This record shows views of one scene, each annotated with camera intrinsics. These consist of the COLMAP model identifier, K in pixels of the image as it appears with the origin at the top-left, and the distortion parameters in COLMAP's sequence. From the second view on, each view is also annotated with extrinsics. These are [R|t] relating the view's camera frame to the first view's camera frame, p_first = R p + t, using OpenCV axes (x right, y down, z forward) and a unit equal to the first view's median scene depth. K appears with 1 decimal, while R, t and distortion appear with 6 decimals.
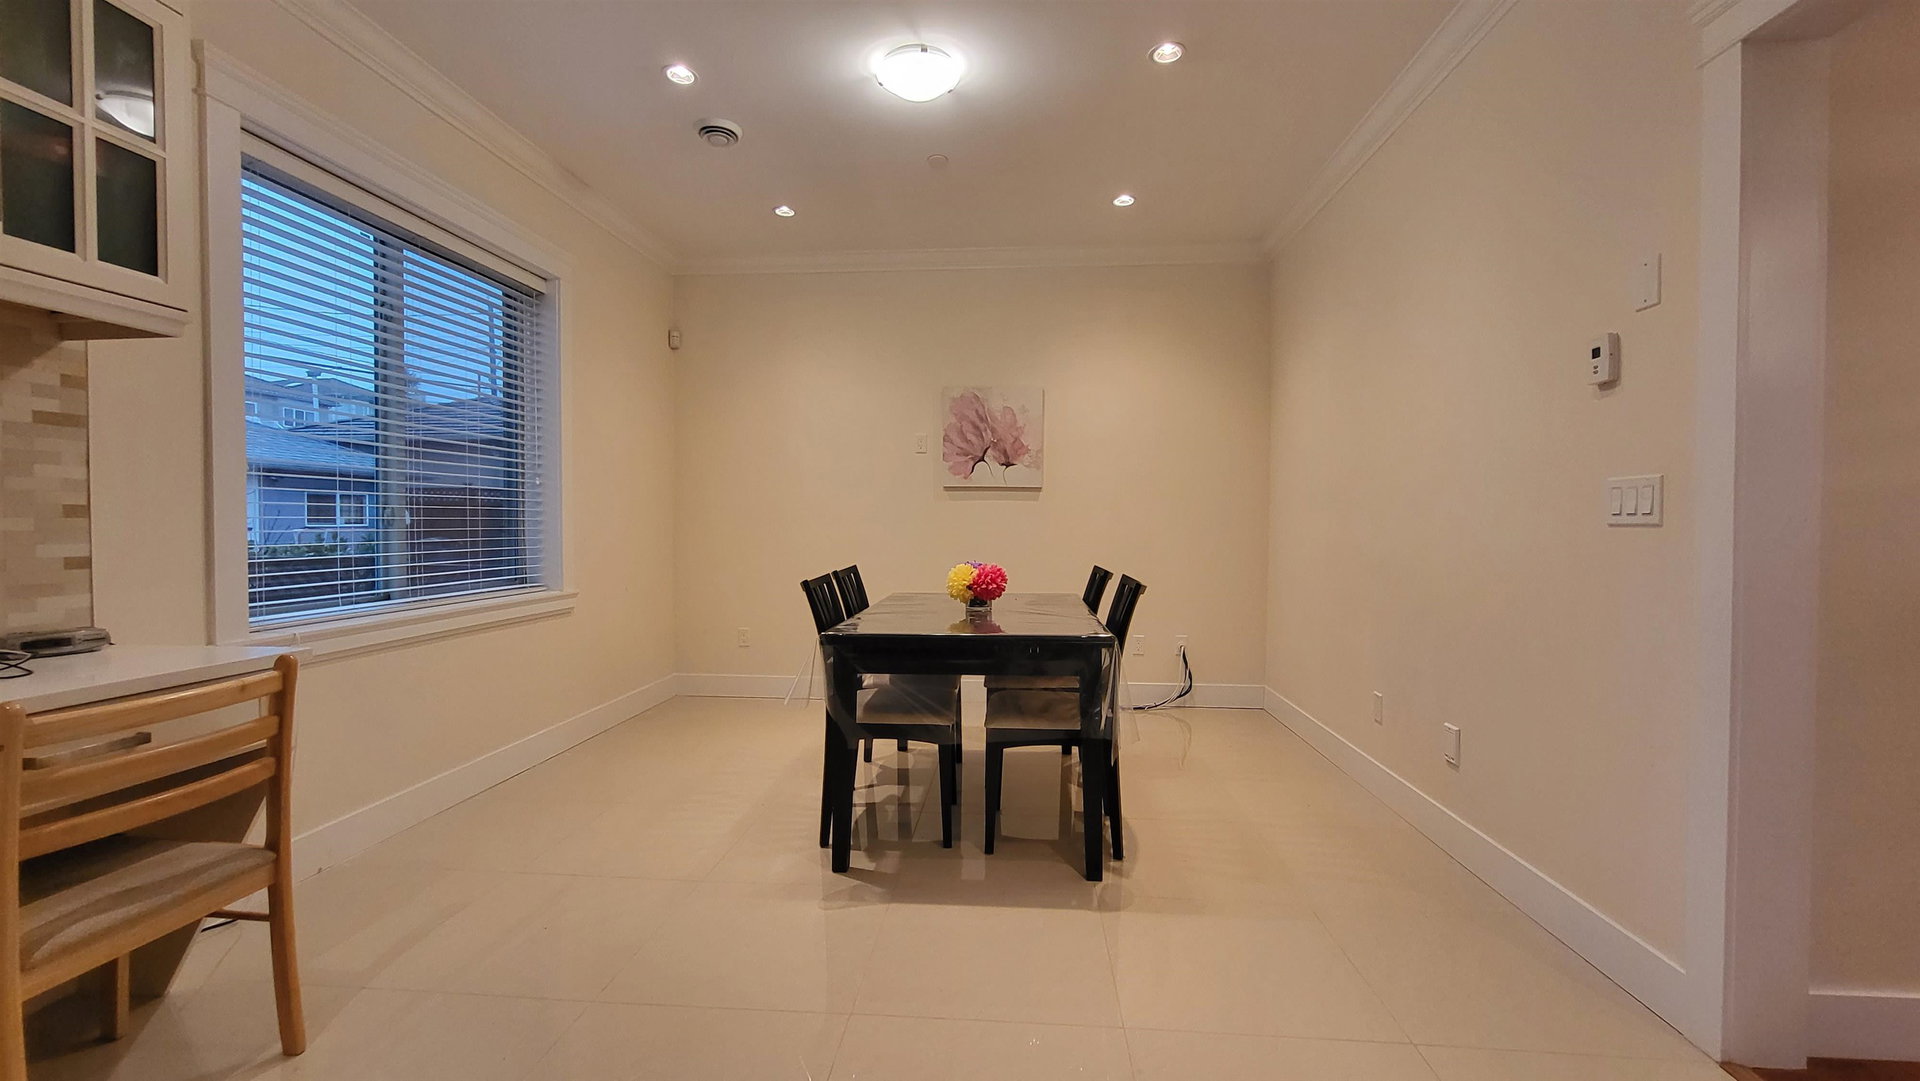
lens RADIAL K [[767.5, 0, 961.8], [0, 767.5, 536.5], [0, 0, 1]] dist [0.002019, -0.000038]
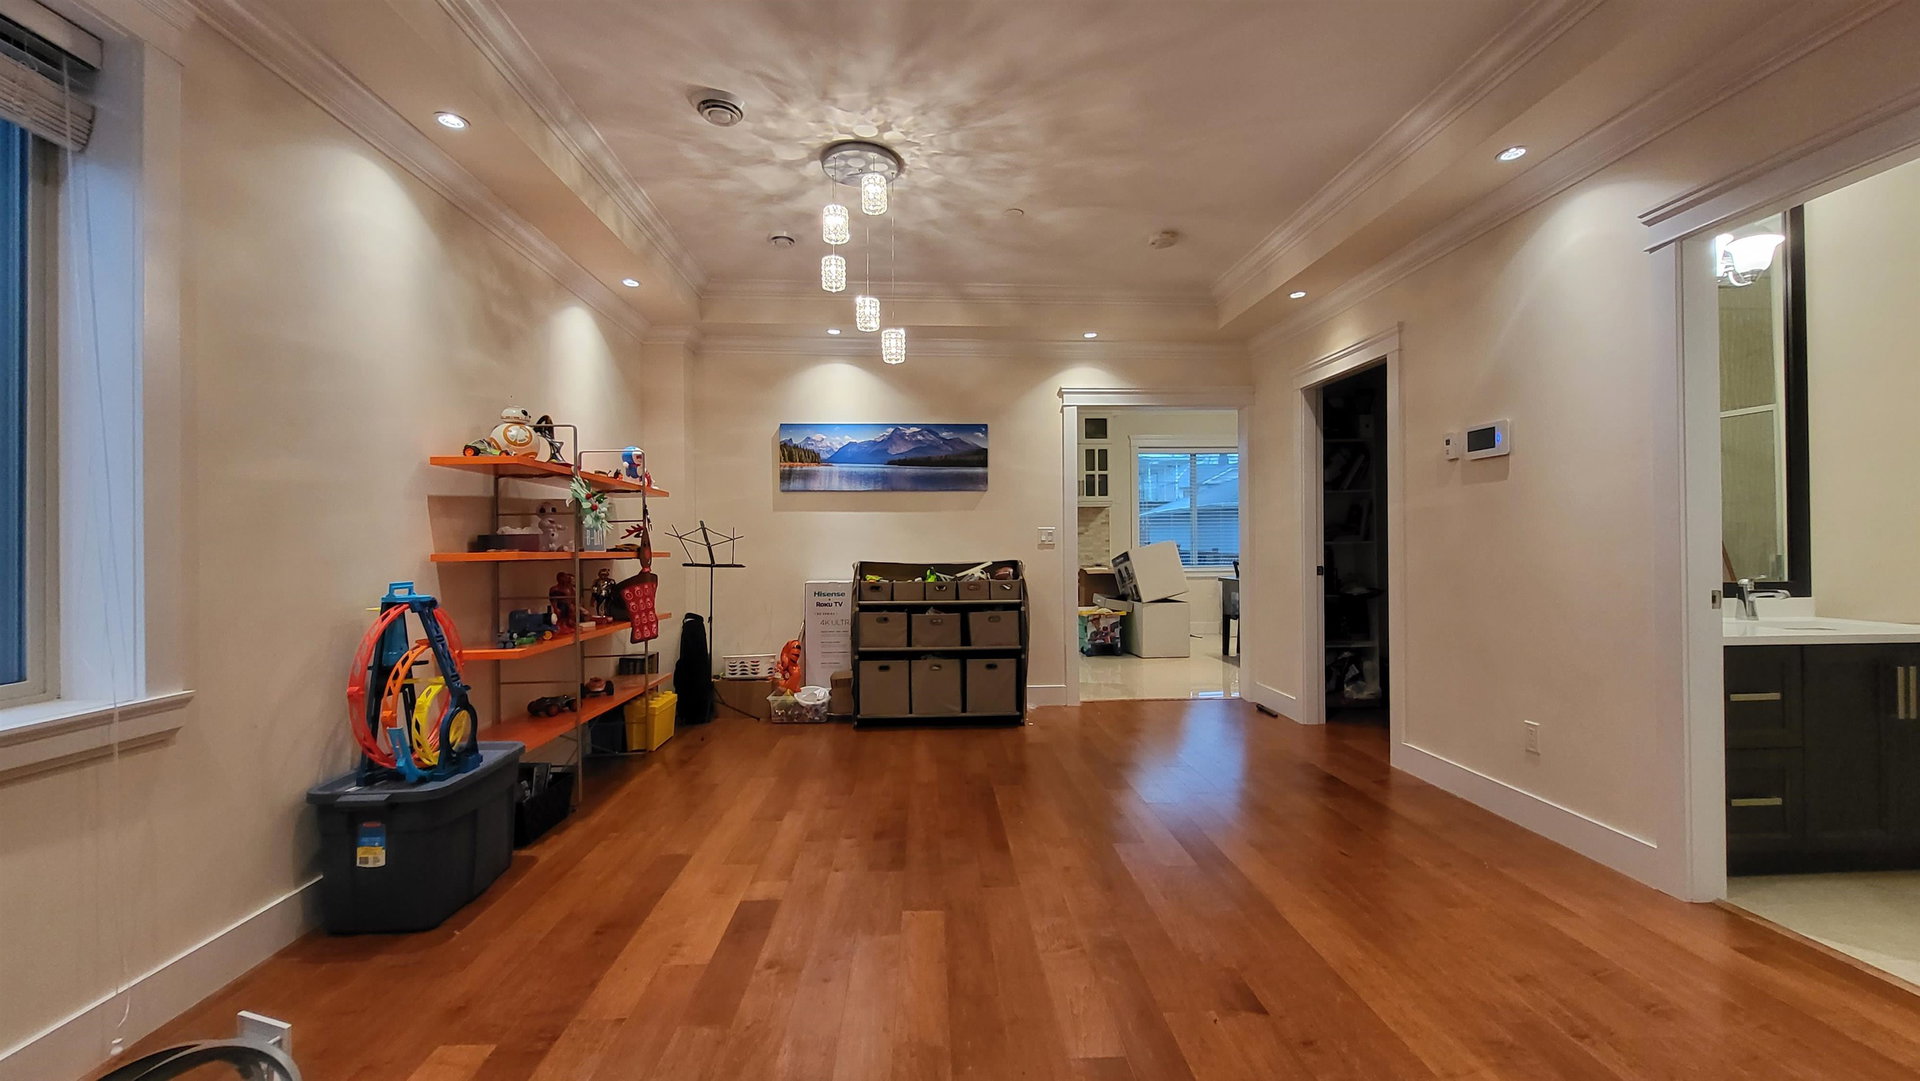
lens RADIAL K [[767.5, 0, 961.8], [0, 767.5, 536.5], [0, 0, 1]] dist [0.002019, -0.000038]
pose [[0.140050, -0.009917, -0.990095, 1.838507], [-0.012492, 0.999853, -0.011782, 0.005456], [0.990066, 0.014018, 0.139905, -0.327619]]
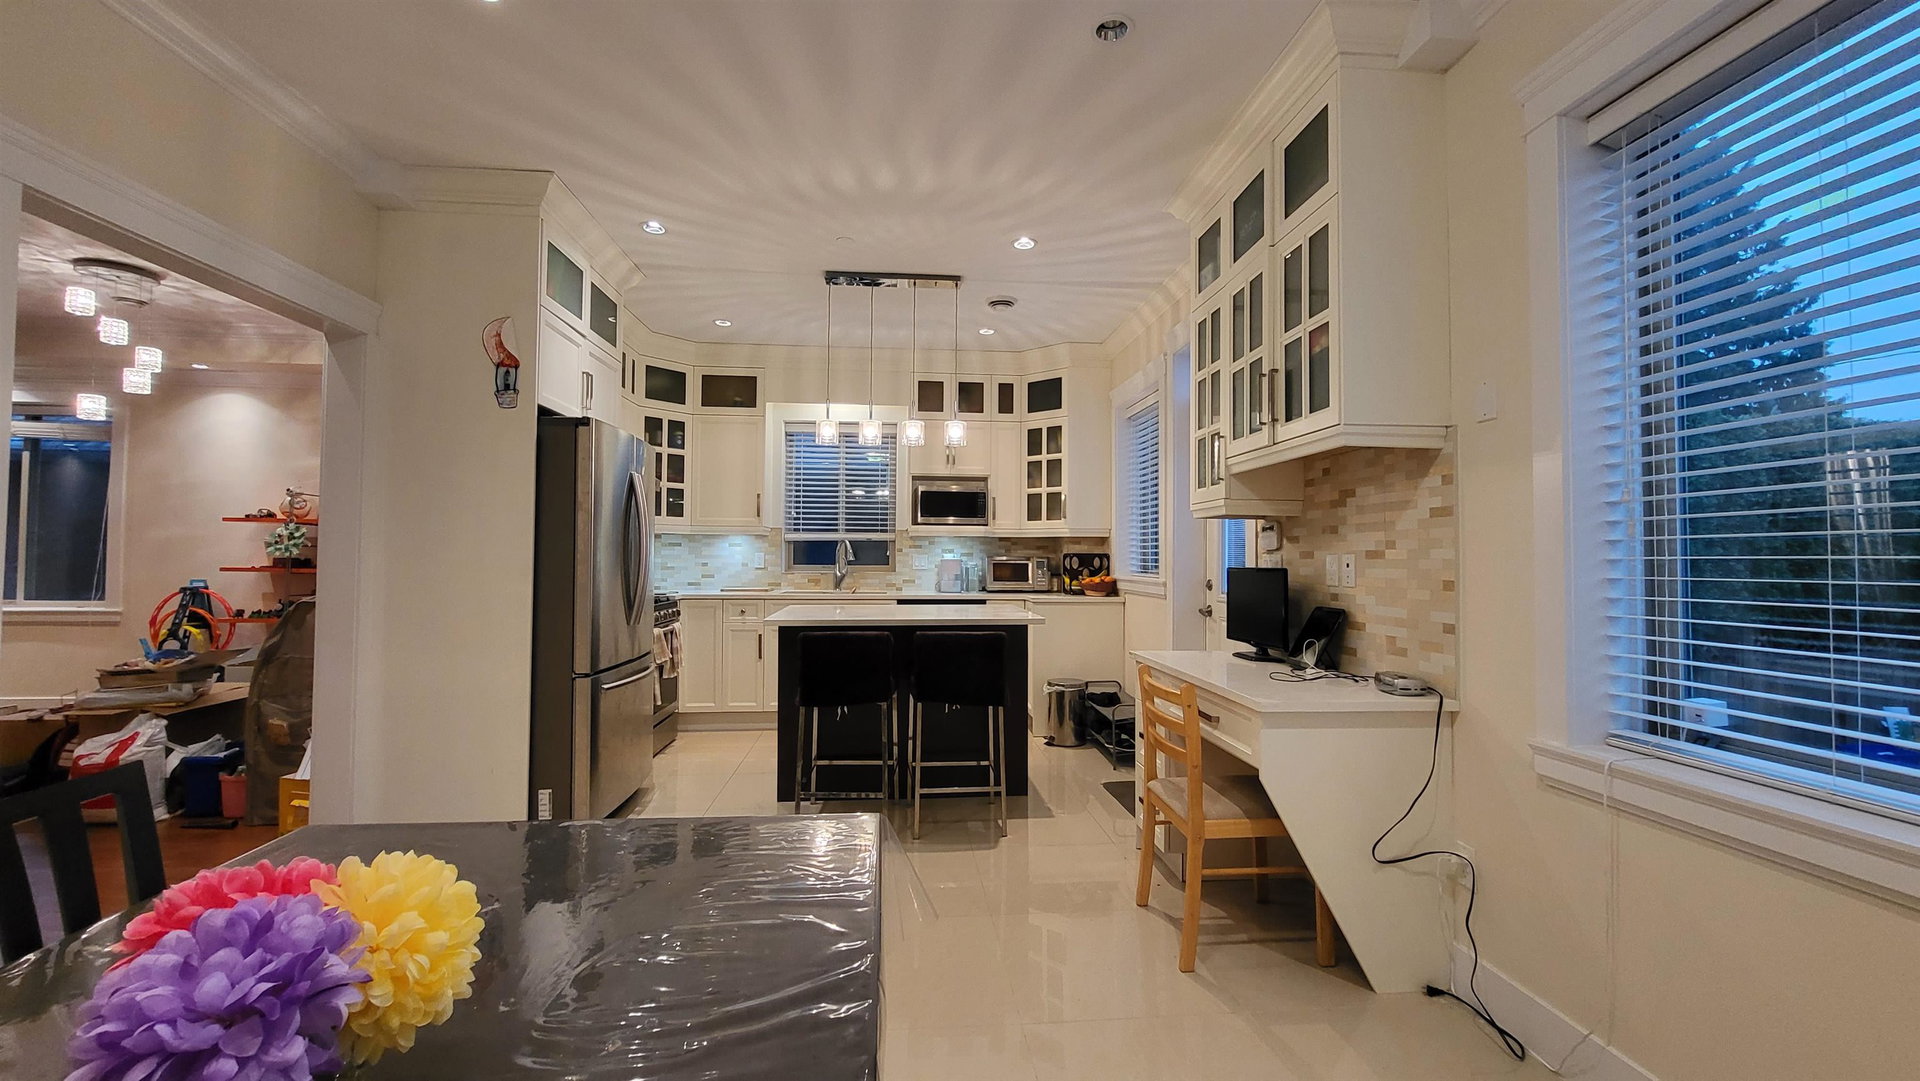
lens RADIAL K [[767.8, 0, 960.8], [0, 767.8, 535.0], [0, 0, 1]] dist [0.001506, -0.000151]
pose [[-0.985124, -0.016236, -0.171075, -0.091241], [-0.013841, 0.999789, -0.015184, -0.040920], [0.171285, -0.012590, -0.985141, 1.009080]]
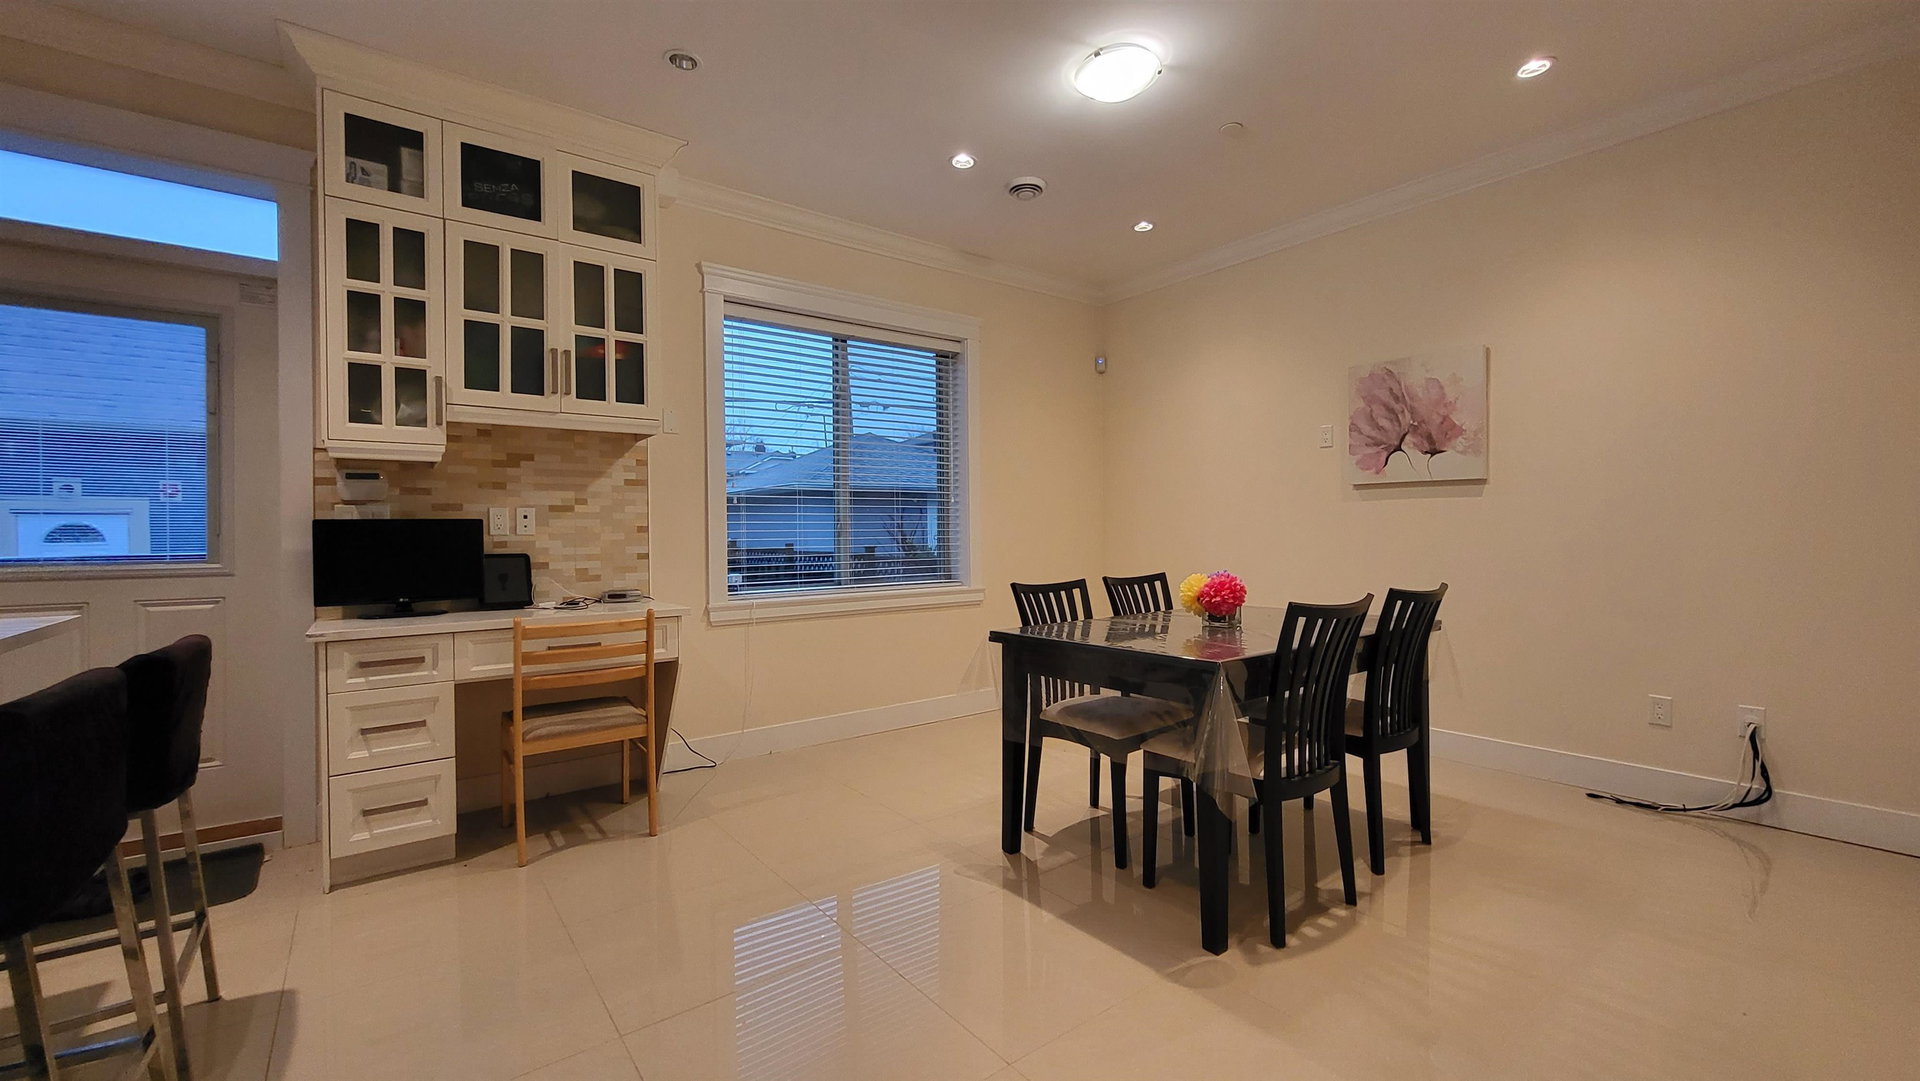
lens RADIAL K [[767.8, 0, 960.8], [0, 767.8, 535.0], [0, 0, 1]] dist [0.001506, -0.000151]
pose [[0.671114, -0.006350, -0.741327, 0.400302], [-0.001848, 0.999946, -0.010239, -0.000184], [0.741352, 0.008241, 0.671065, 0.145748]]
